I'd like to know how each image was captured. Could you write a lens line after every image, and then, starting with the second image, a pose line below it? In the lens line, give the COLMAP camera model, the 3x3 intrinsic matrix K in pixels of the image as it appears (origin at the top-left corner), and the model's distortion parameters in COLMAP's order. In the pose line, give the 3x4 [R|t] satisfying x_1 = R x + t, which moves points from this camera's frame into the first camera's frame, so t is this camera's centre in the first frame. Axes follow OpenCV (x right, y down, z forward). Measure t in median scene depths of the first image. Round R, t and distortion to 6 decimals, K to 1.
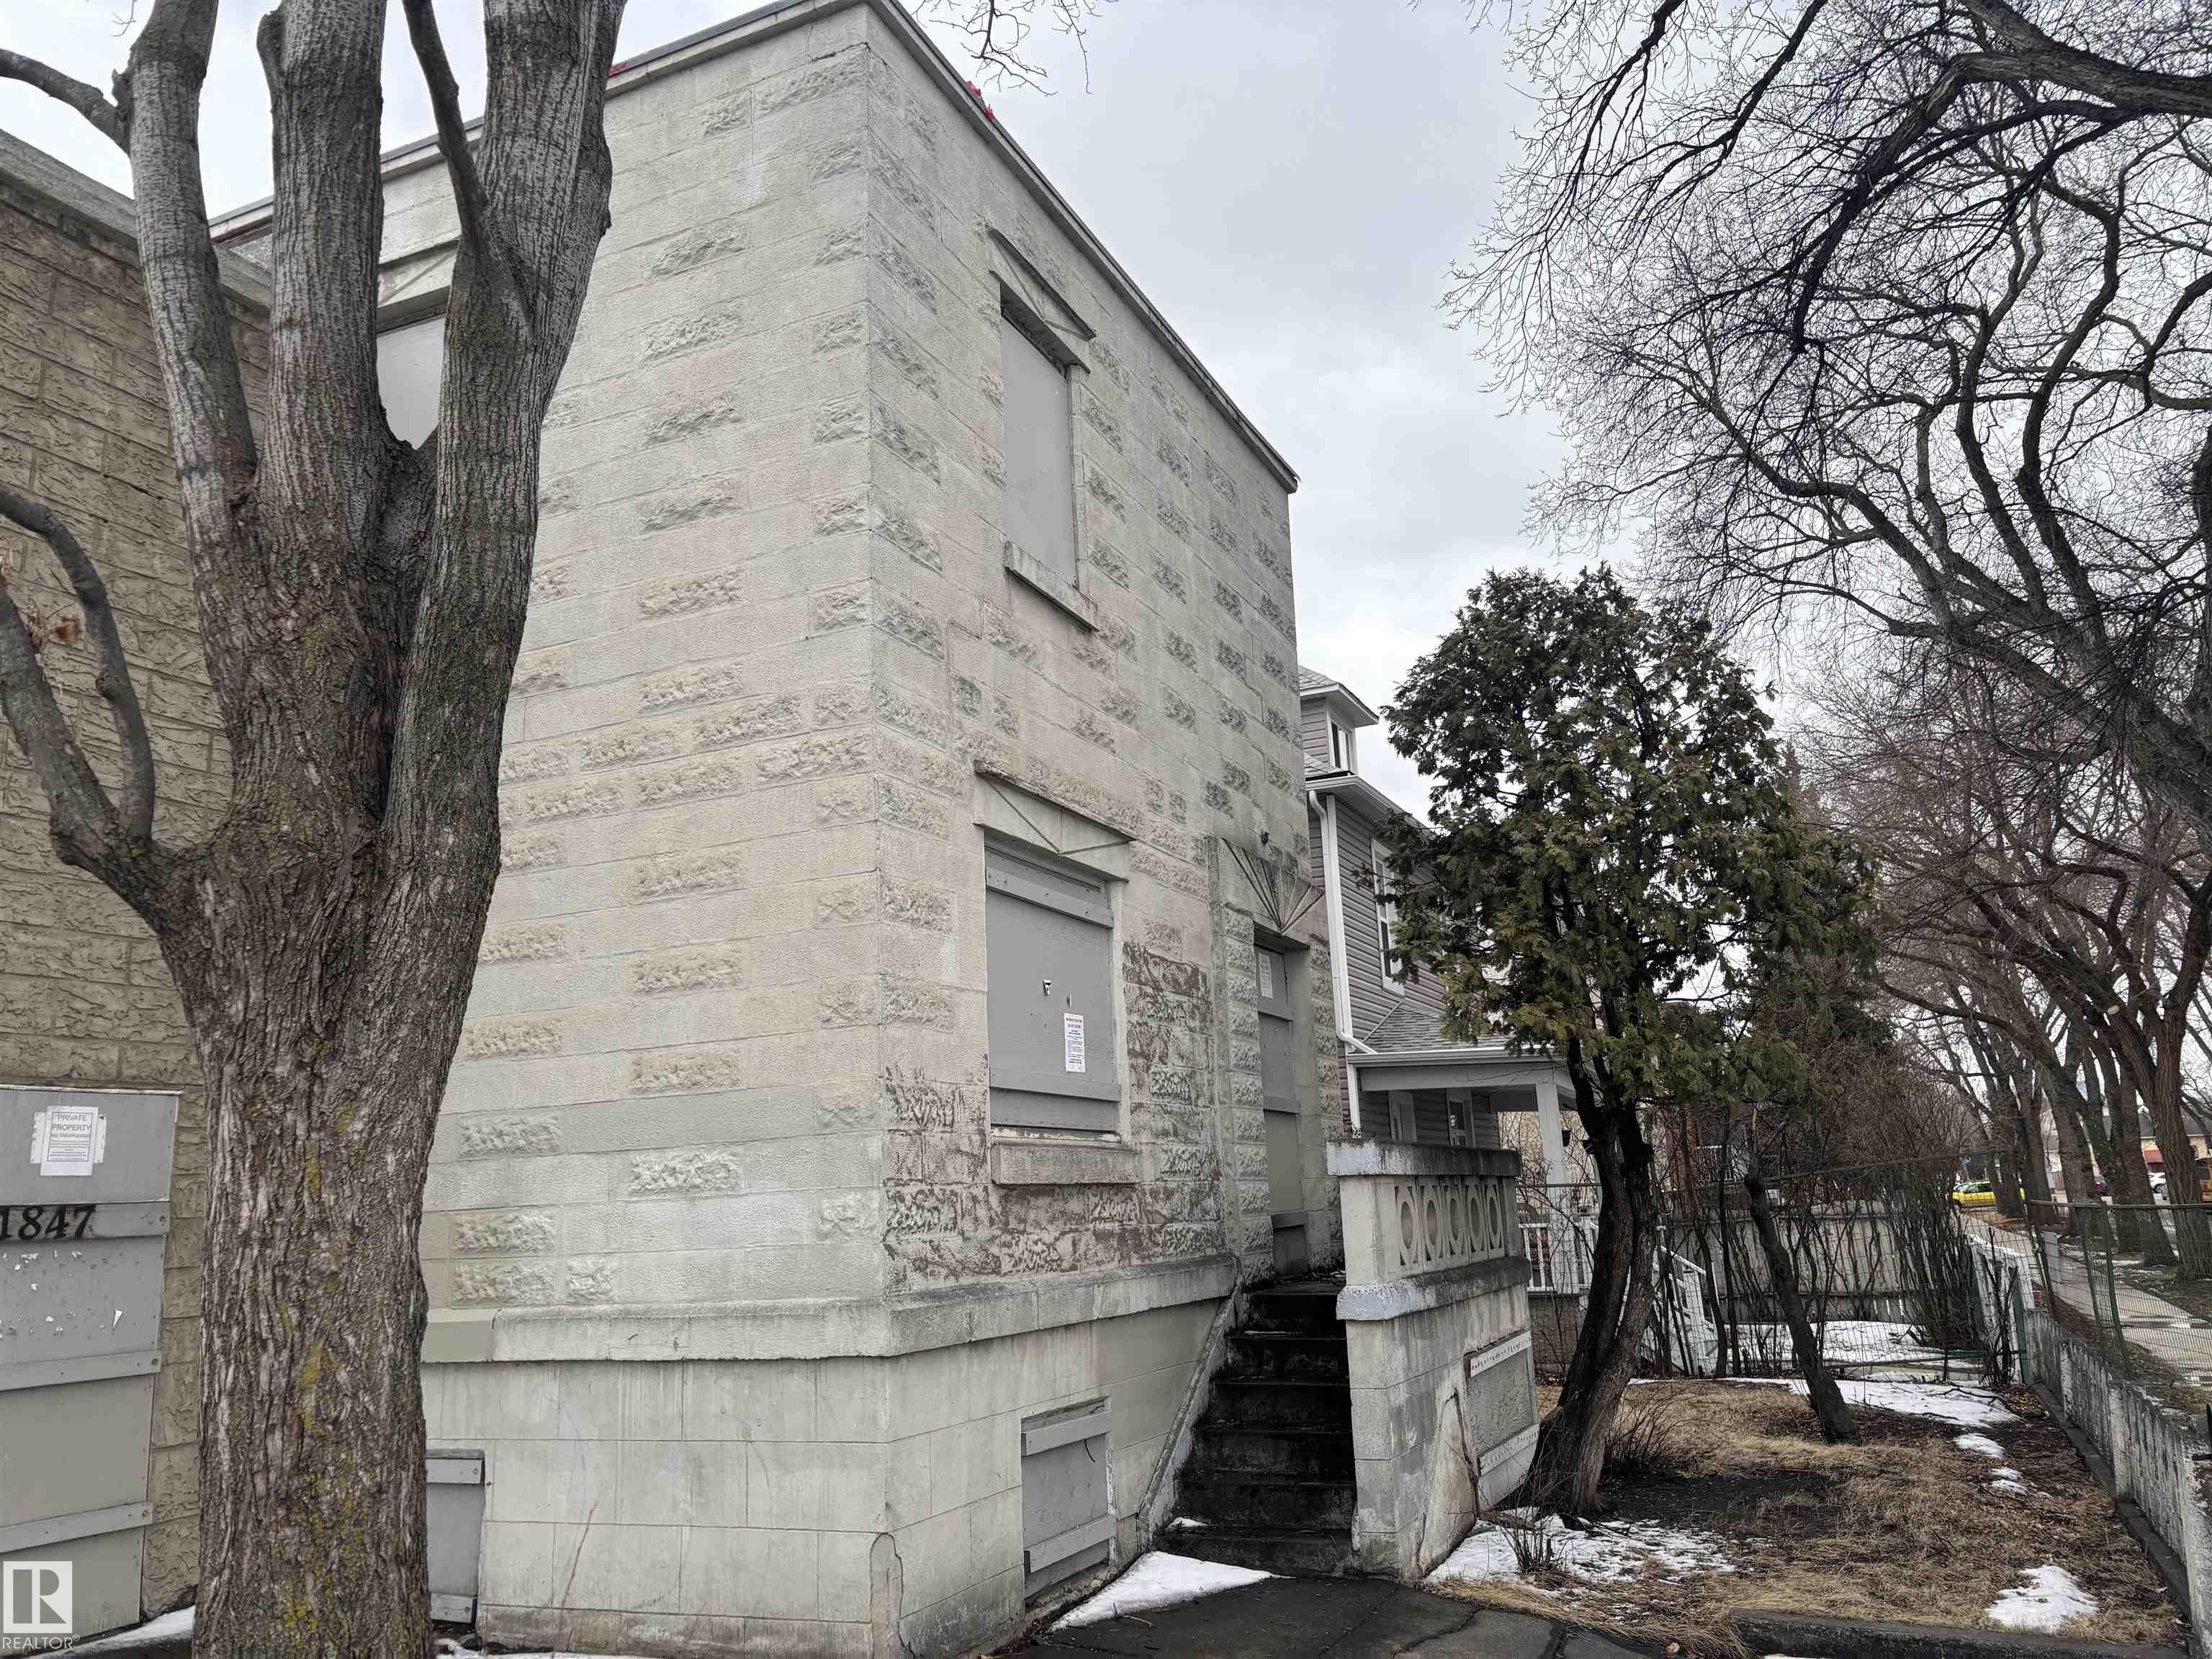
lens RADIAL K [[1656.0, 0, 1104.5], [0, 1656.0, 816.2], [0, 0, 1]] dist [0.097305, -0.134855]
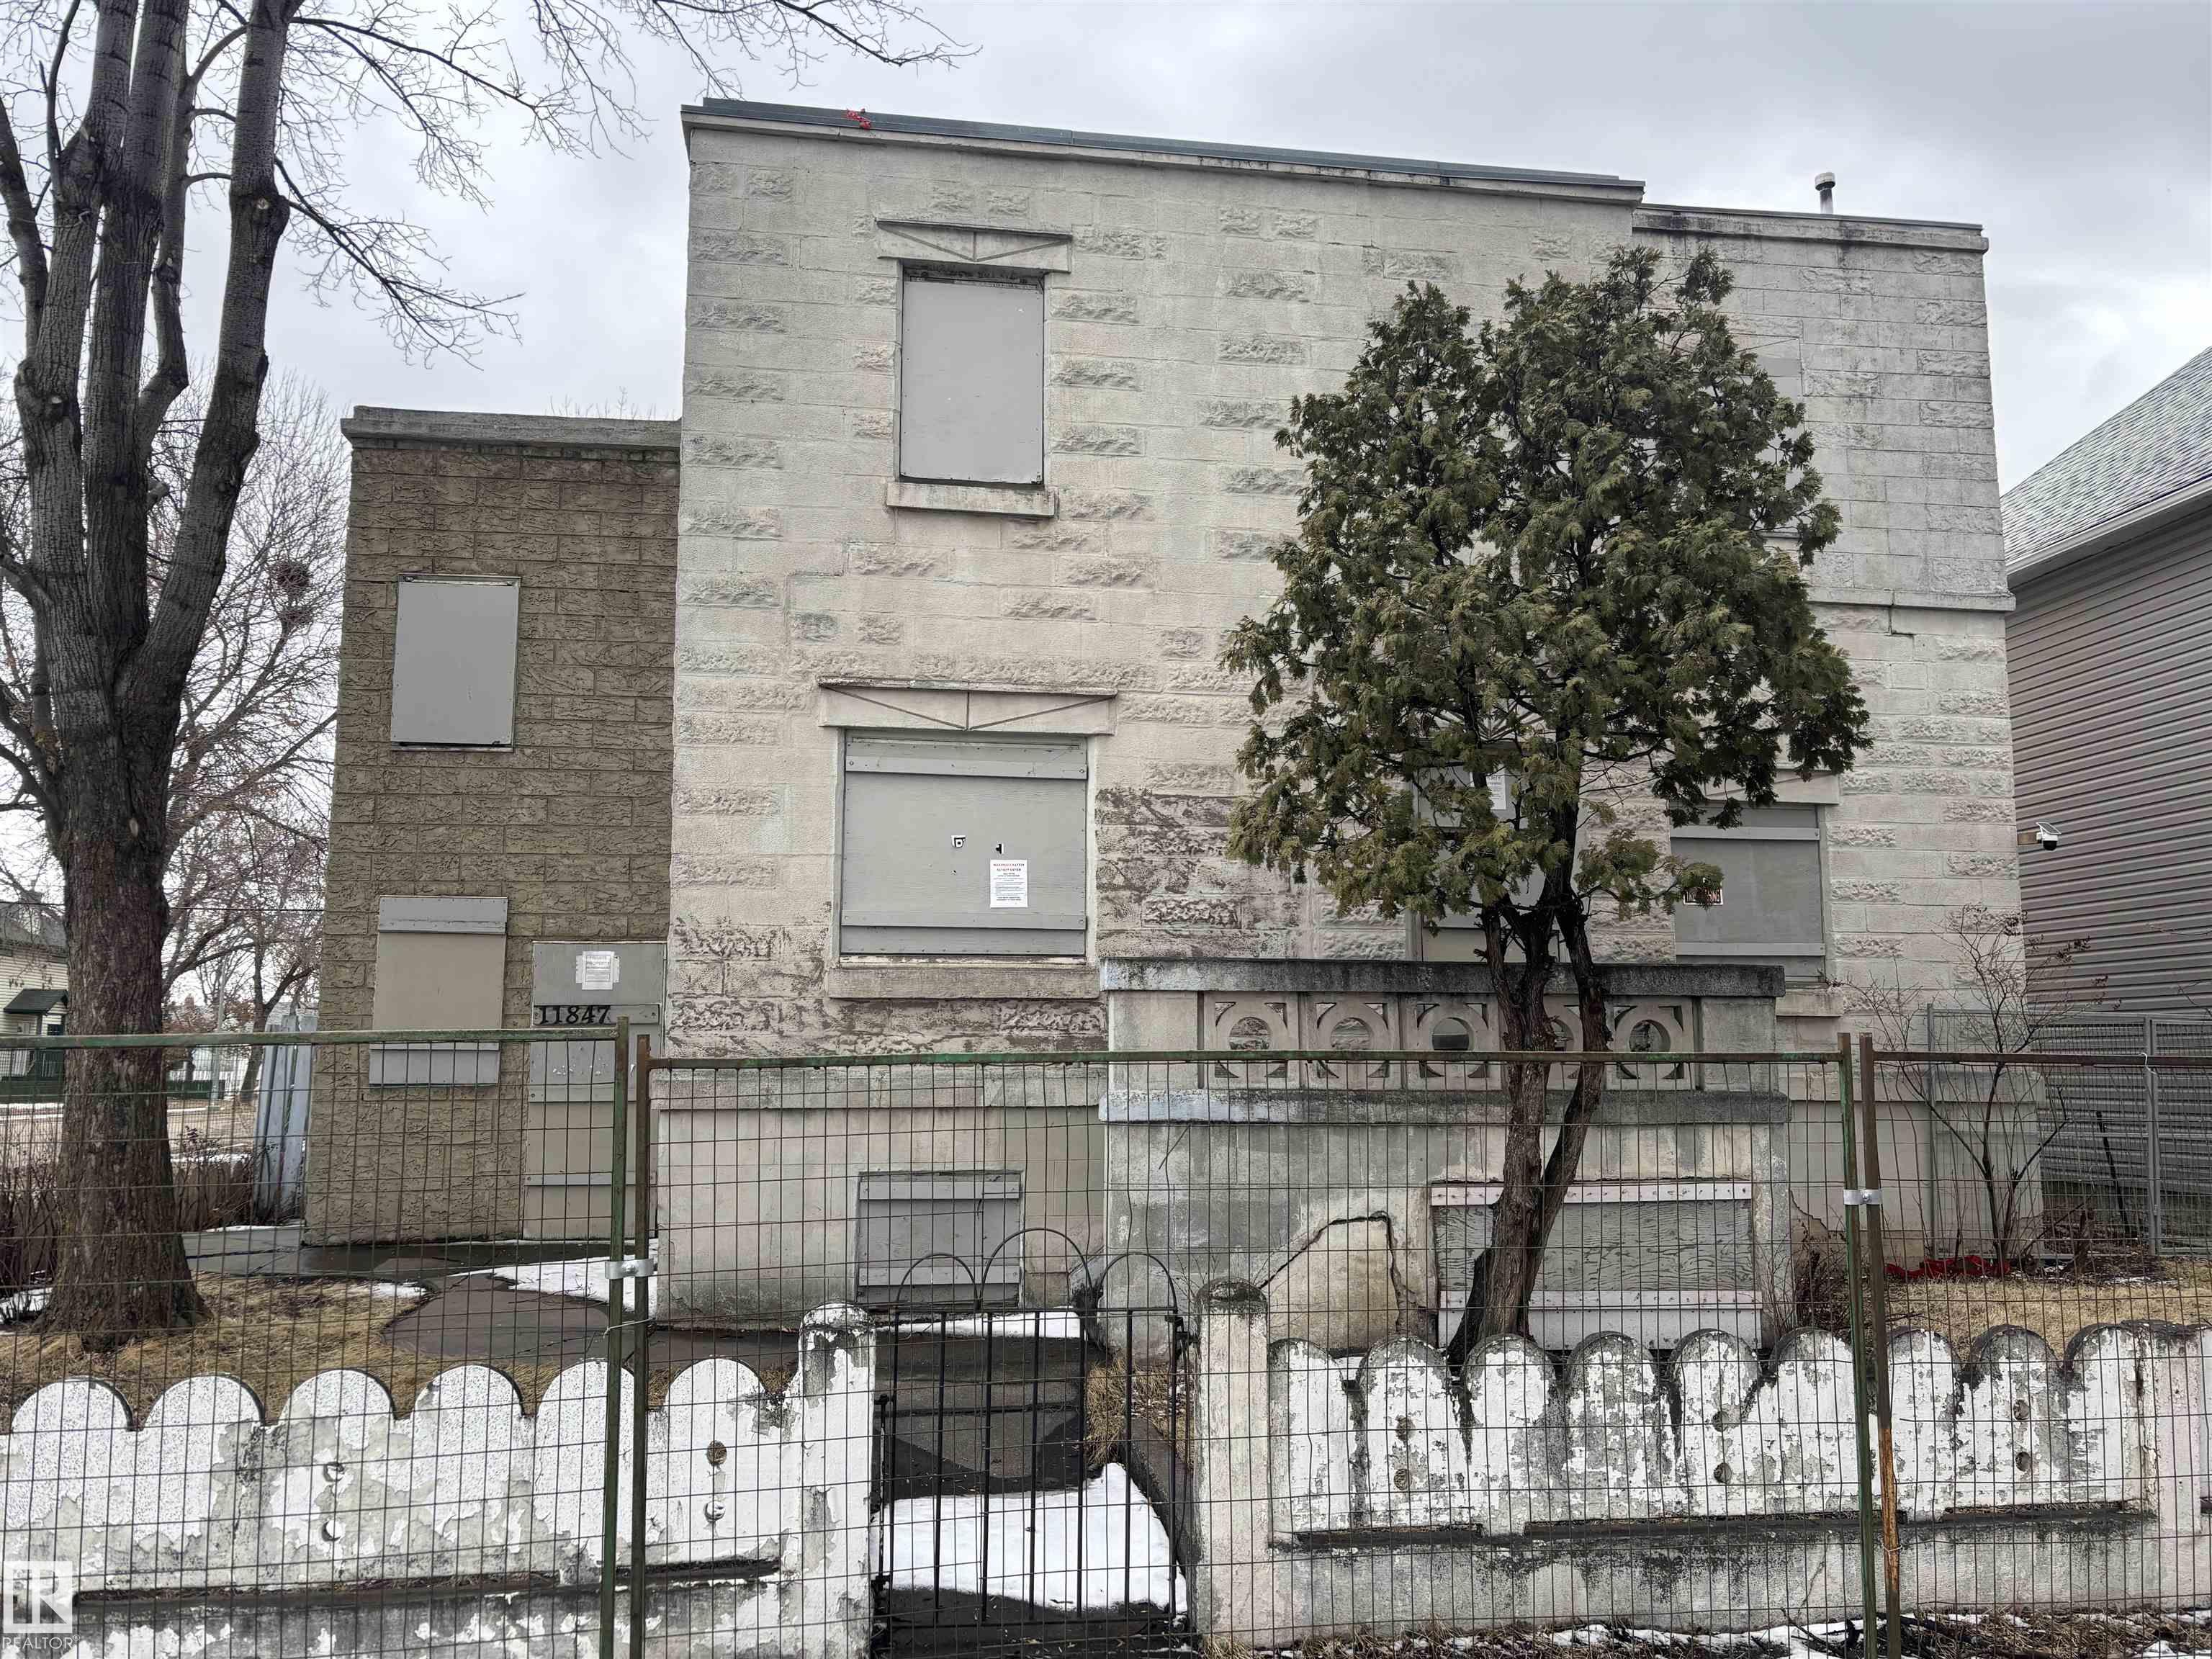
lens RADIAL K [[1659.8, 0, 1139.3], [0, 1659.8, 838.0], [0, 0, 1]] dist [0.084696, -0.079705]
pose [[0.552606, -0.075719, -0.829996, 1.147777], [0.170581, 0.985058, 0.023707, 0.103681], [0.815799, -0.154682, 0.557265, 0.469962]]
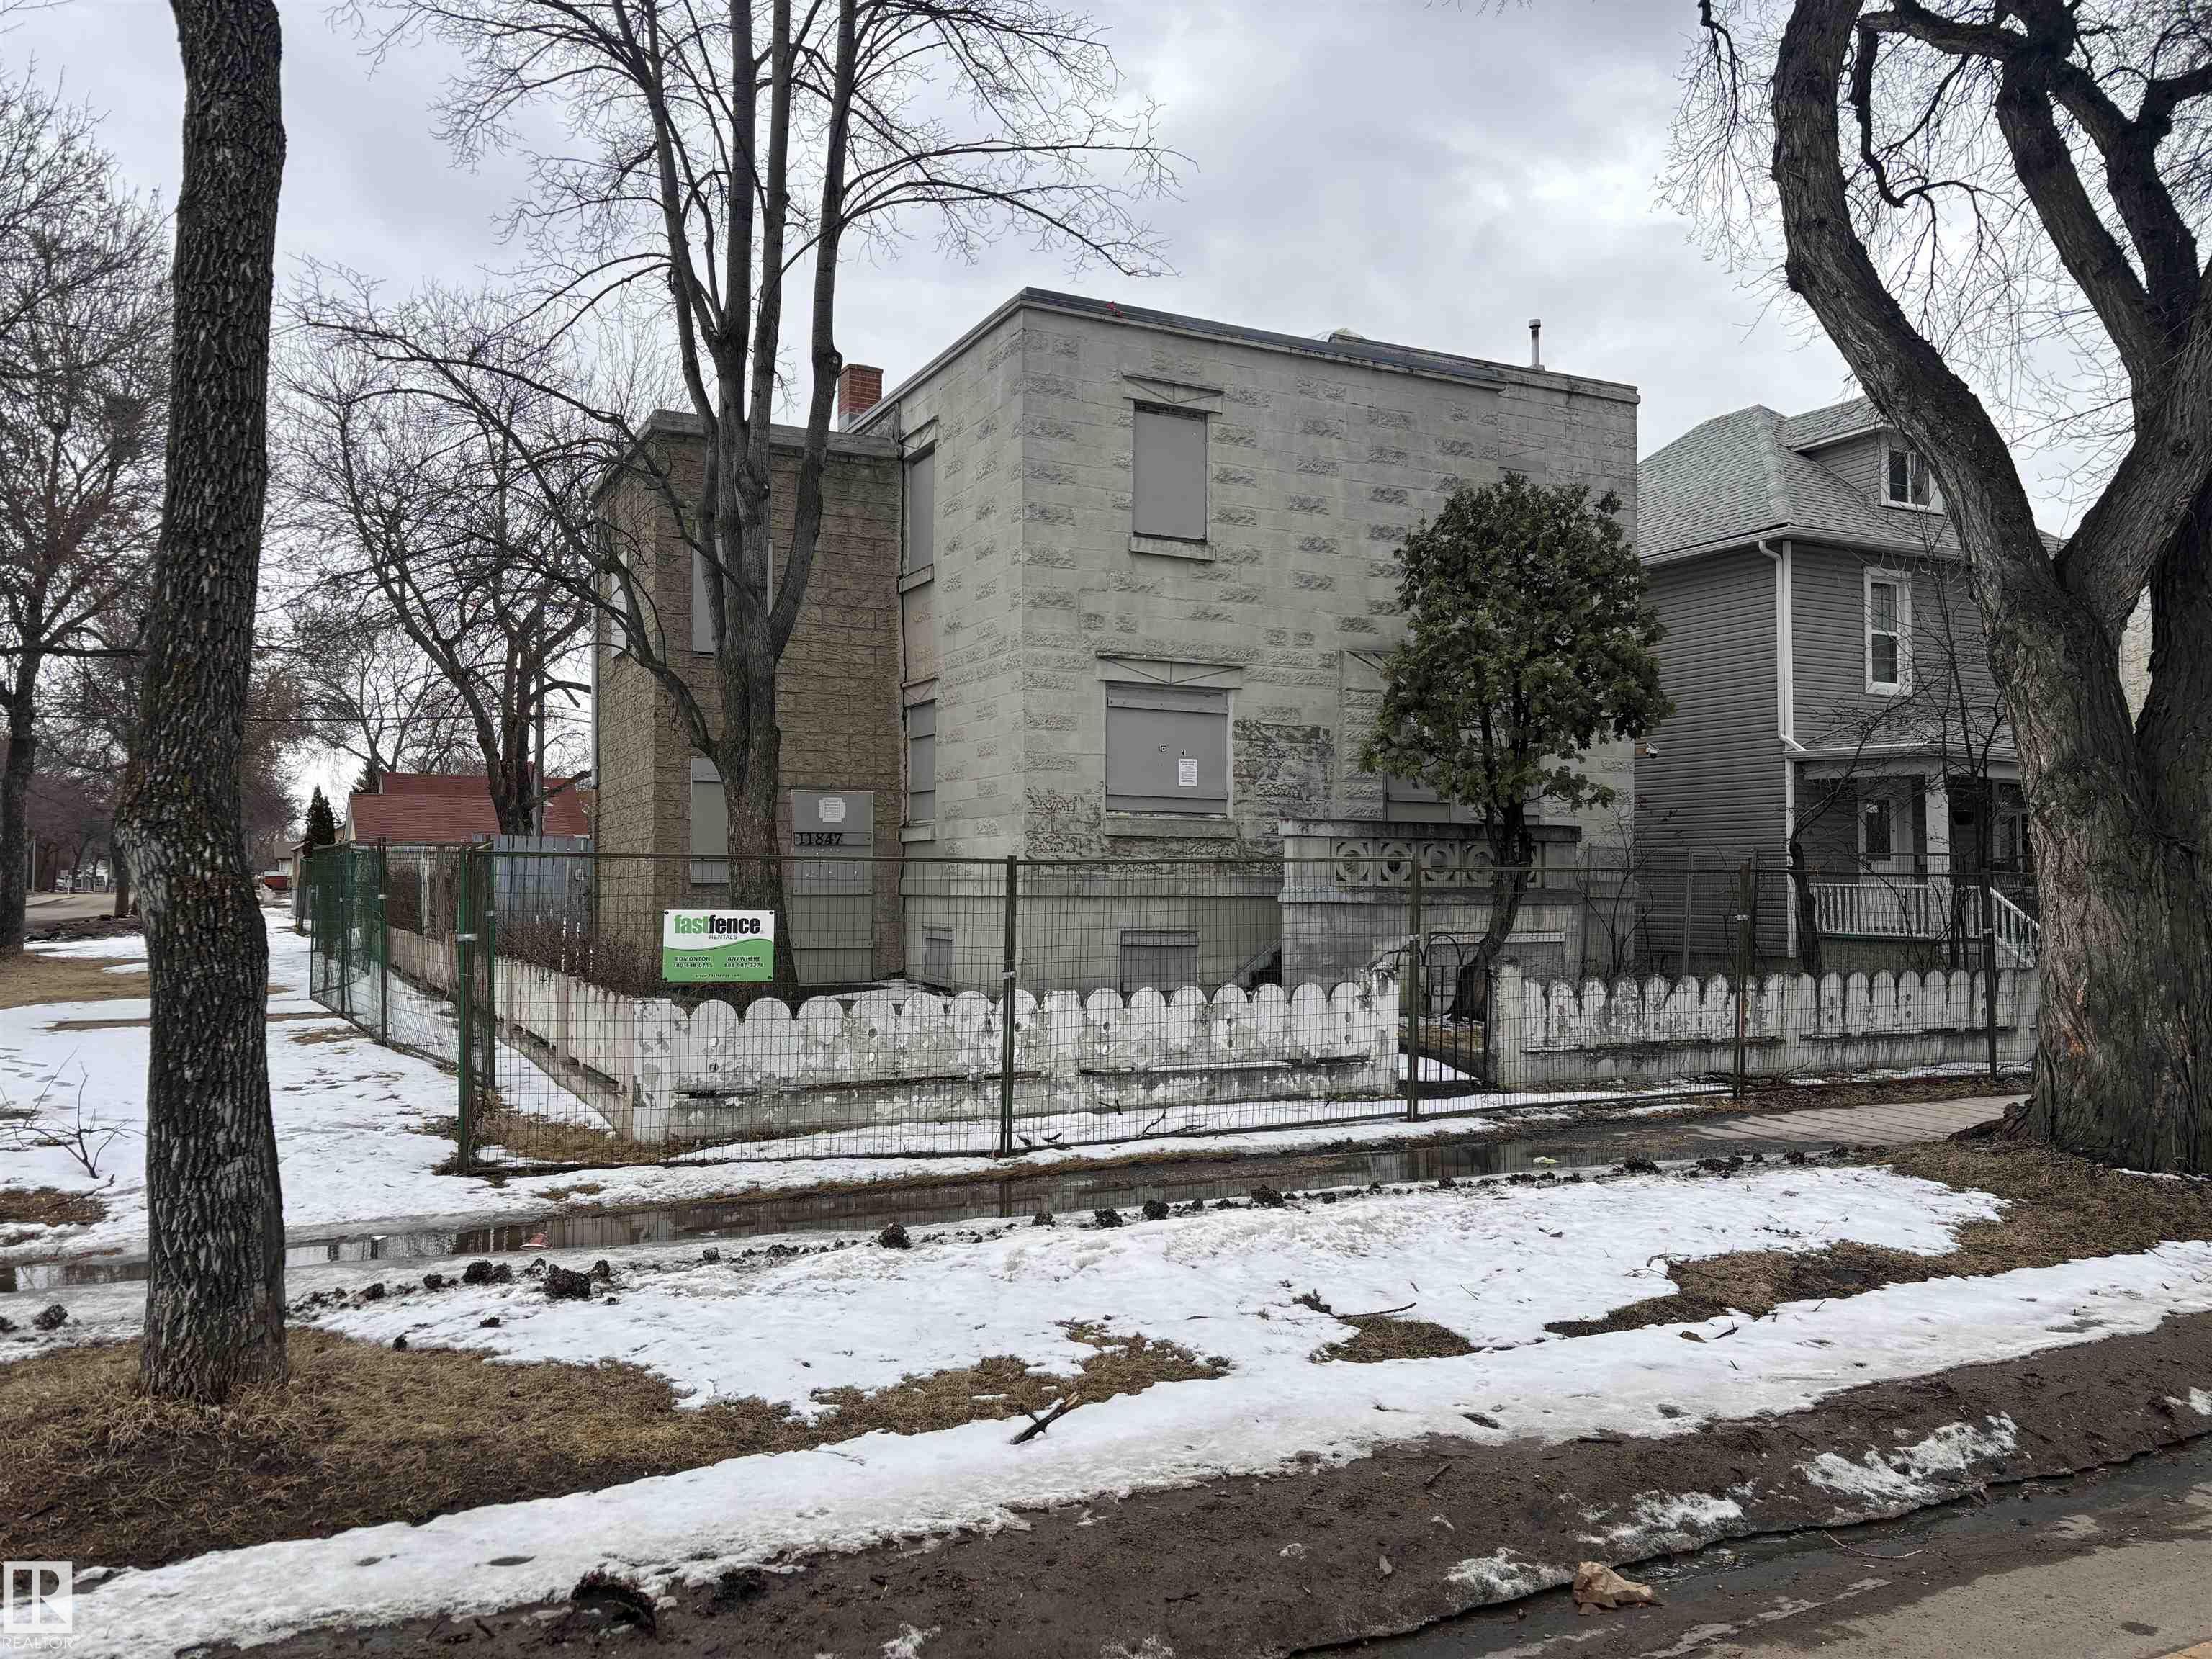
lens RADIAL K [[1638.0, 0, 1107.7], [0, 1638.0, 841.5], [0, 0, 1]] dist [0.141743, -0.259141]
pose [[0.781500, 0.027094, -0.623317, 1.348488], [0.107731, 0.978190, 0.177590, -0.177277], [0.614534, -0.205938, 0.761537, -0.747394]]
